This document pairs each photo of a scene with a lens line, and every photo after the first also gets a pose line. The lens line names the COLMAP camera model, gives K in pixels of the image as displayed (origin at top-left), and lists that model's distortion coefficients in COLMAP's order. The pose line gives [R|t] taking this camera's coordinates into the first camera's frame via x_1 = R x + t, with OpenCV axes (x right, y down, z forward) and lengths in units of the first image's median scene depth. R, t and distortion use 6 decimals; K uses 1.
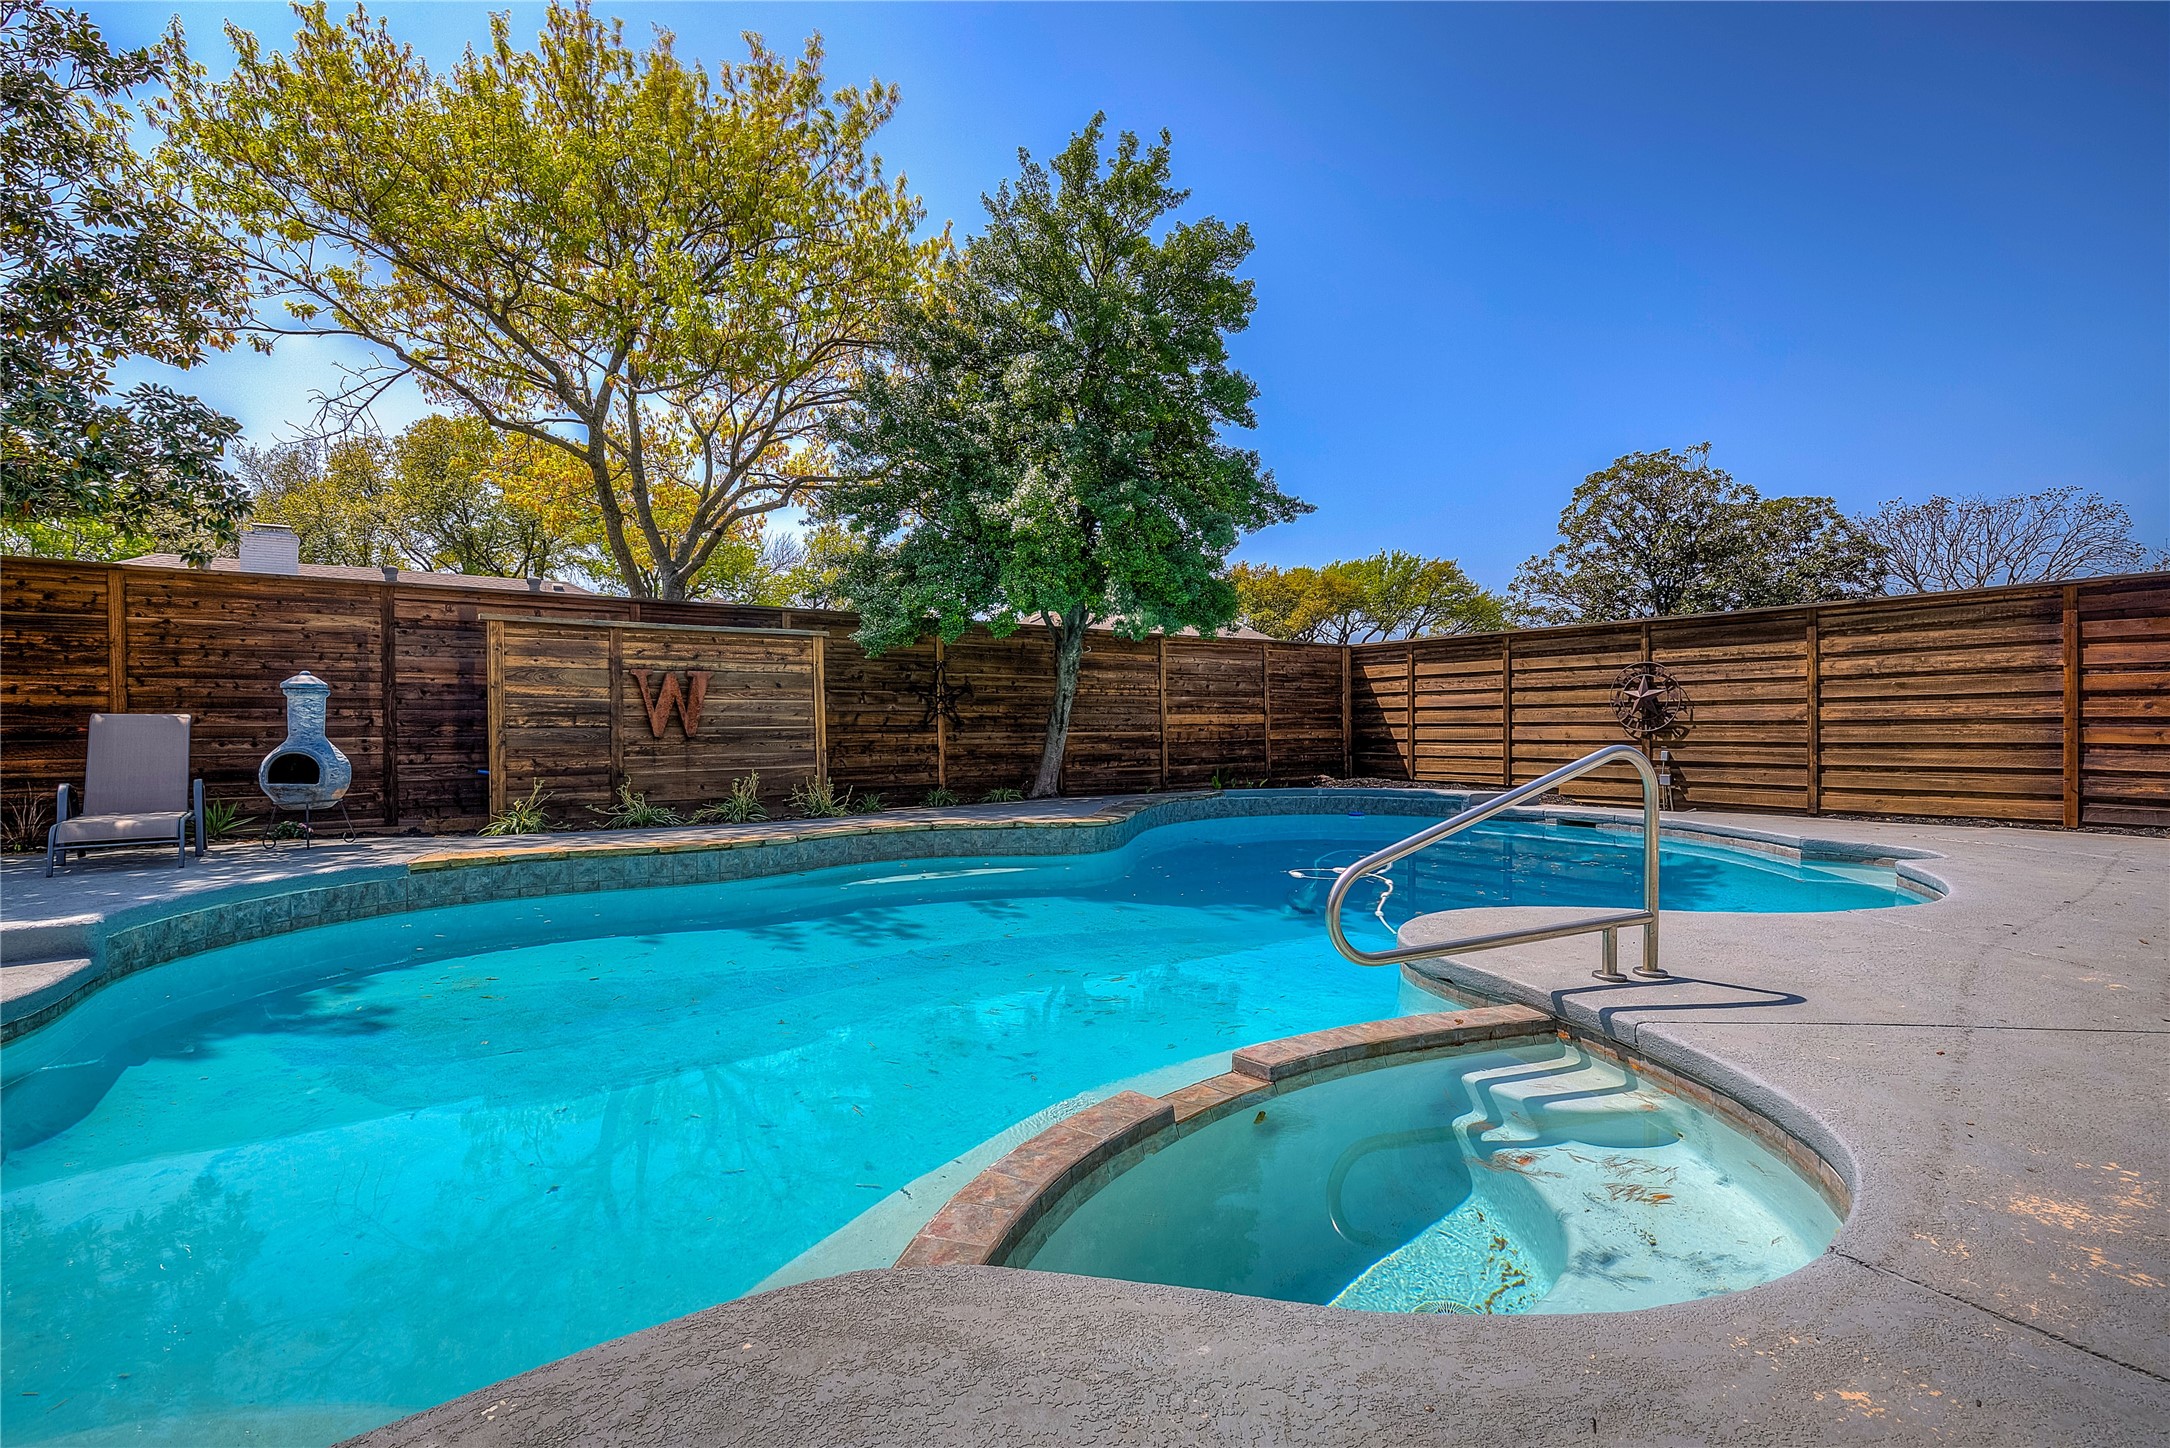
lens RADIAL K [[1001.3, 0, 1091.2], [0, 1001.3, 744.2], [0, 0, 1]] dist [-0.002358, 0.000797]
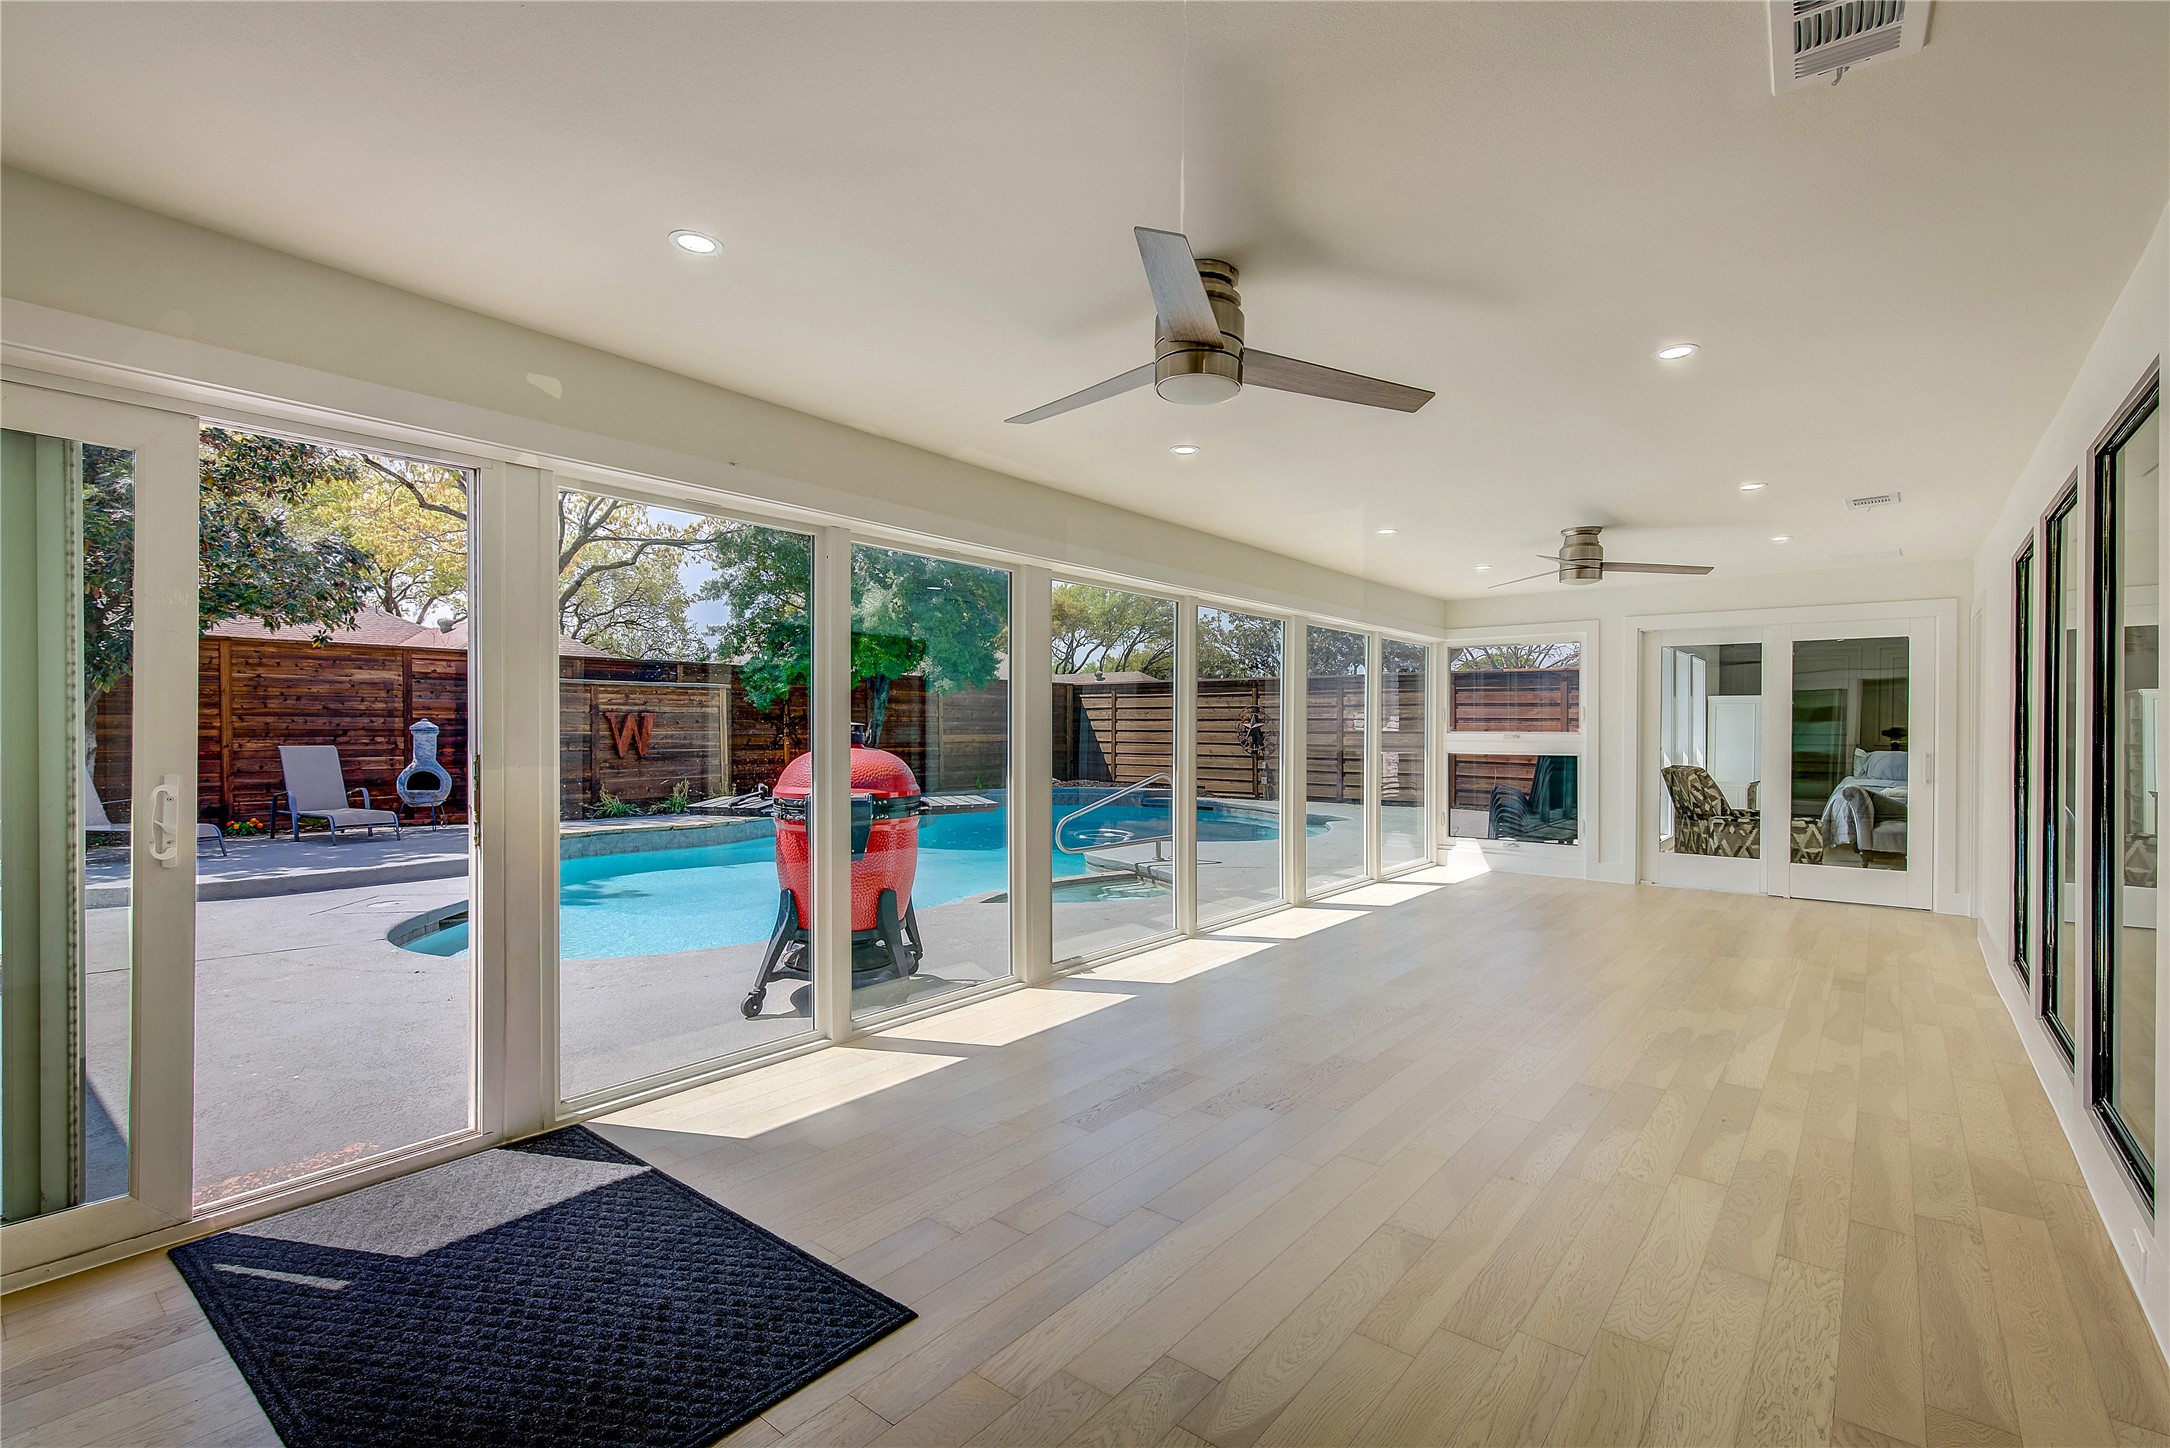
lens RADIAL K [[991.2, 0, 1099.2], [0, 991.2, 733.5], [0, 0, 1]] dist [-0.000547, -0.000516]
pose [[0.962303, 0.007513, 0.271876, -0.120166], [-0.004972, 0.999937, -0.010034, -0.025272], [-0.271935, 0.008304, 0.962280, -0.506169]]
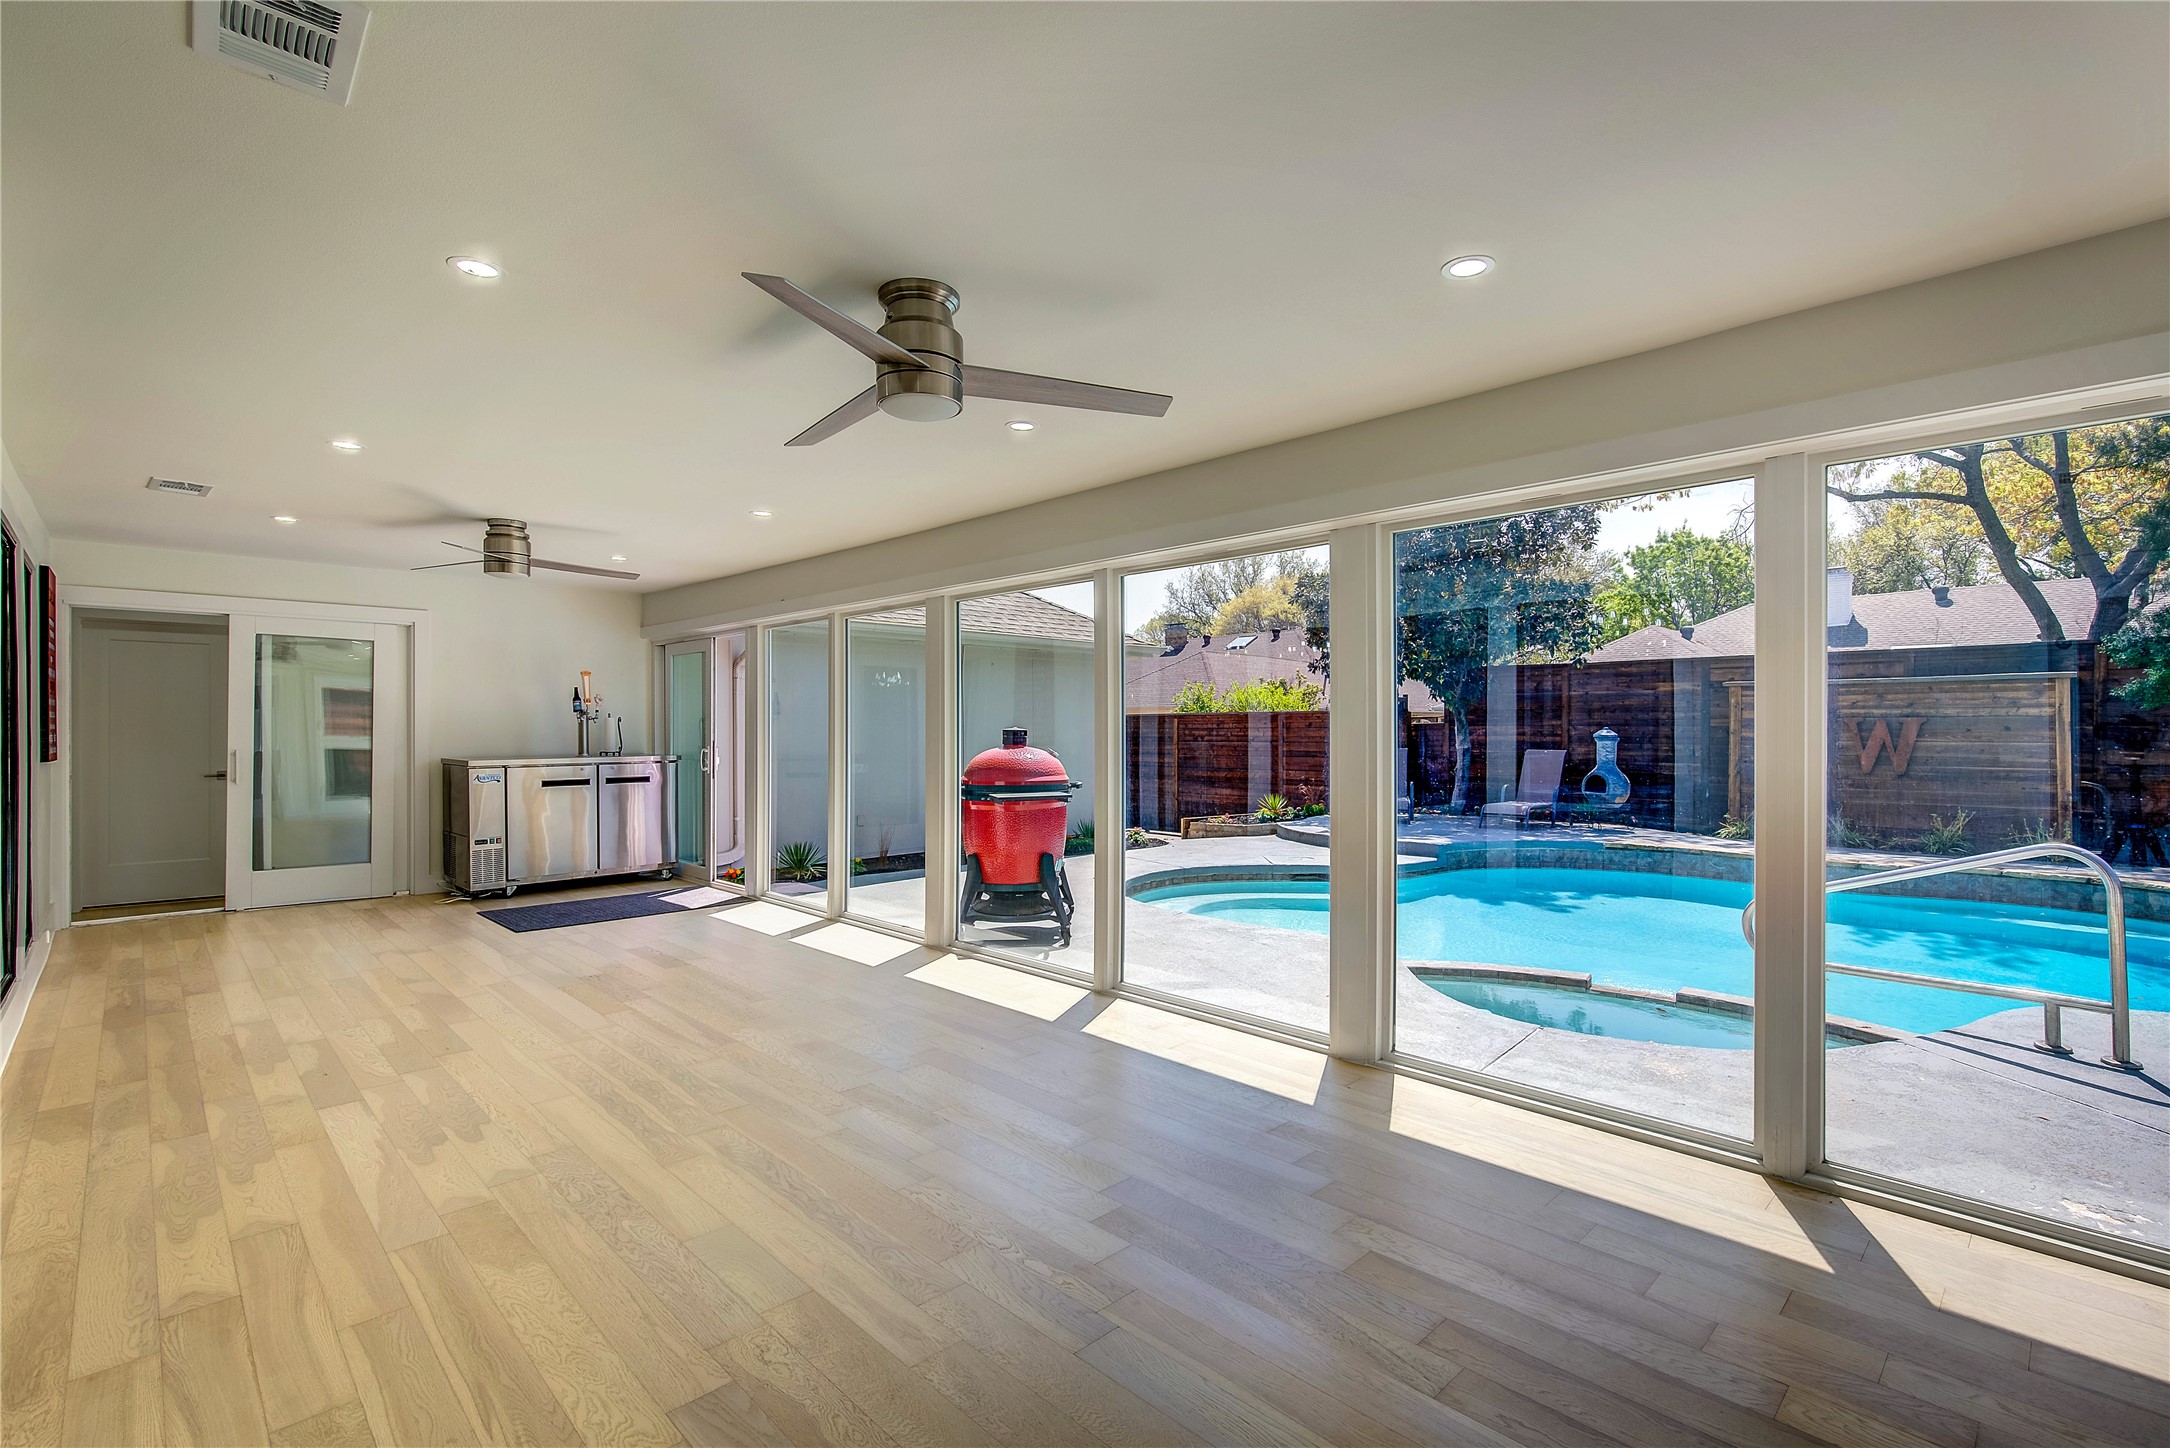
lens RADIAL K [[983.0, 0, 1094.2], [0, 983.0, 734.4], [0, 0, 1]] dist [-0.000781, 0.000257]
pose [[0.150928, 0.011016, -0.988483, 0.484417], [-0.019475, 0.999777, 0.008168, -0.036792], [0.988353, 0.018018, 0.151109, -0.082804]]
